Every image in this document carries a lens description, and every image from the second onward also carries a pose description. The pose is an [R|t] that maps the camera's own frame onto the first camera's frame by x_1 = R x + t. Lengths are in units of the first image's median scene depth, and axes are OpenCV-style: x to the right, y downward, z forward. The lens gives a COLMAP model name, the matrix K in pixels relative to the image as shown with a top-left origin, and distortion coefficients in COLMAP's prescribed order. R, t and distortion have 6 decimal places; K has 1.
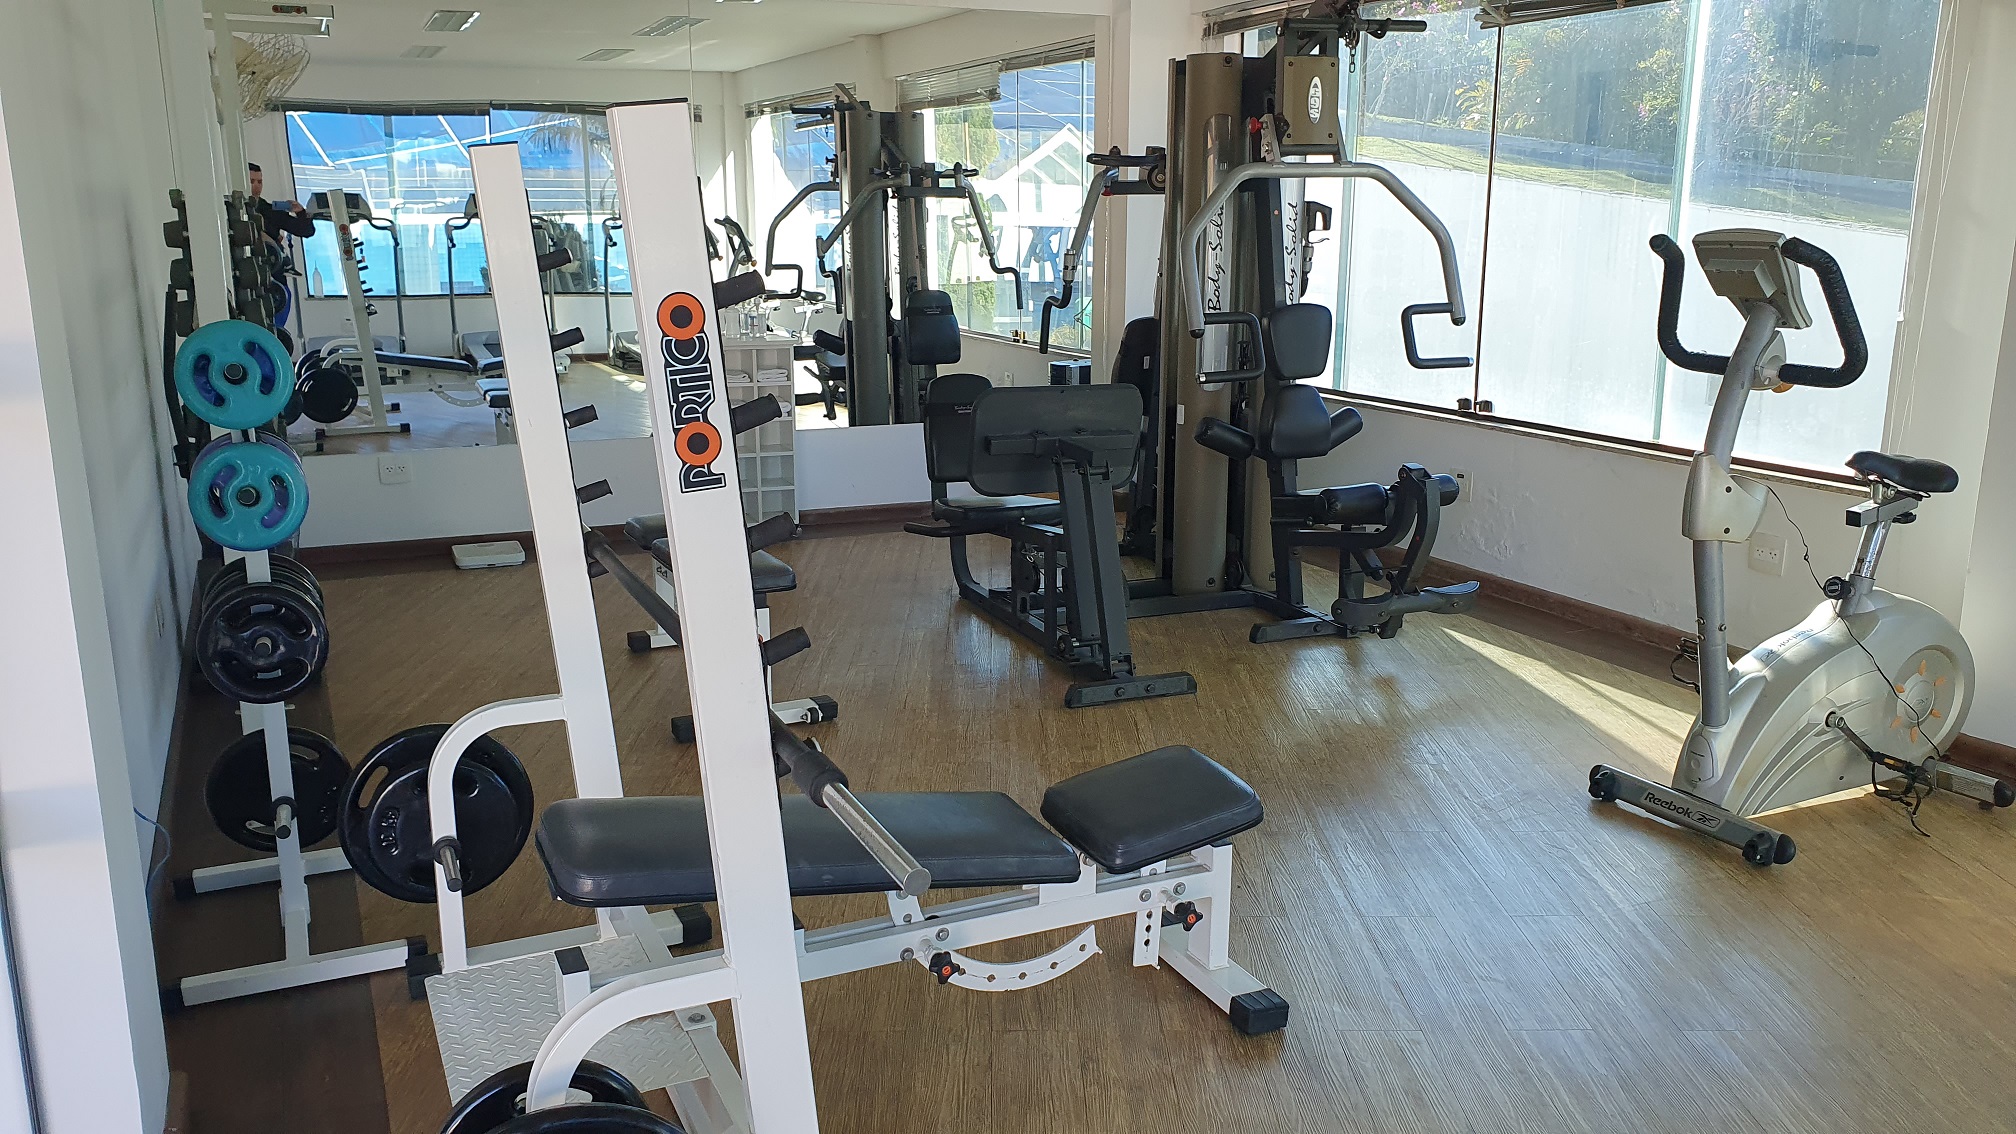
lens RADIAL K [[1569.4, 0, 1004.2], [0, 1569.4, 561.0], [0, 0, 1]] dist [0.022682, -0.006366]
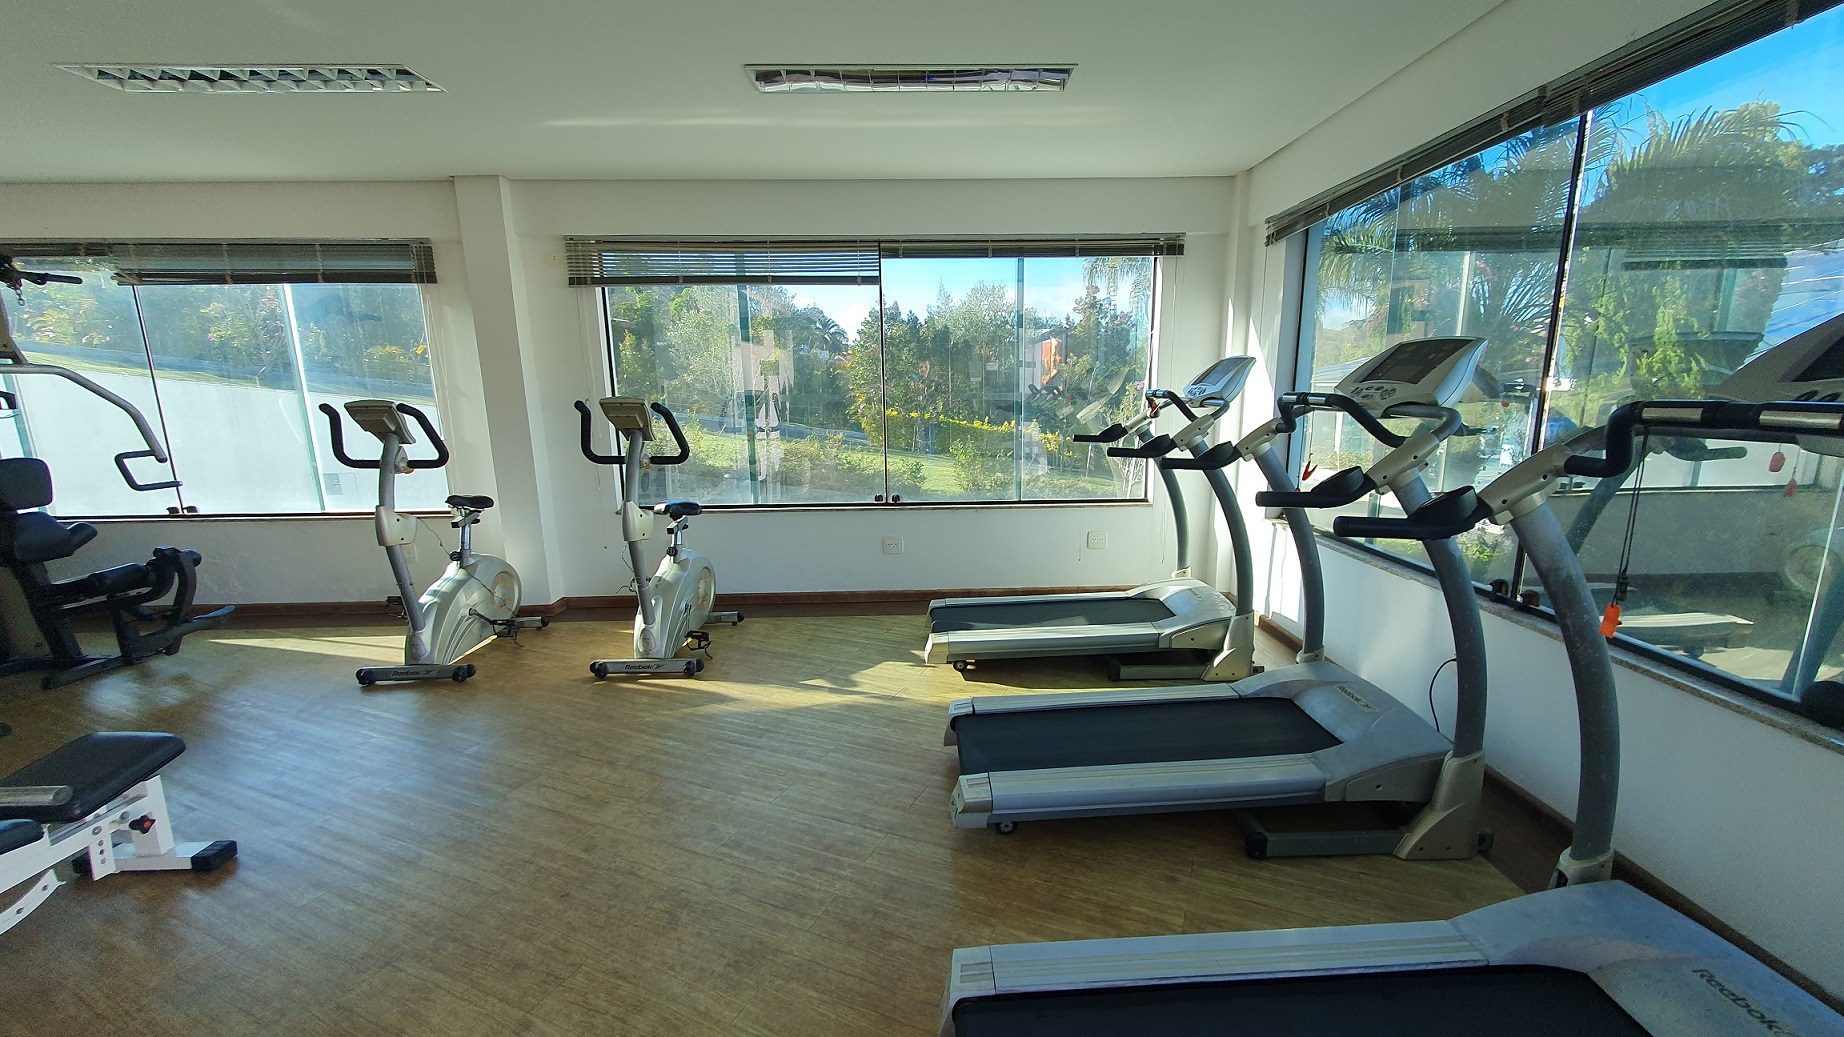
lens RADIAL K [[729.3, 0, 944.7], [0, 729.3, 525.3], [0, 0, 1]] dist [0.009677, -0.000208]
pose [[0.395549, -0.181623, 0.900308, -0.135317], [0.216342, 0.971095, 0.100853, 0.020116], [-0.892601, 0.154882, 0.423408, -0.079474]]
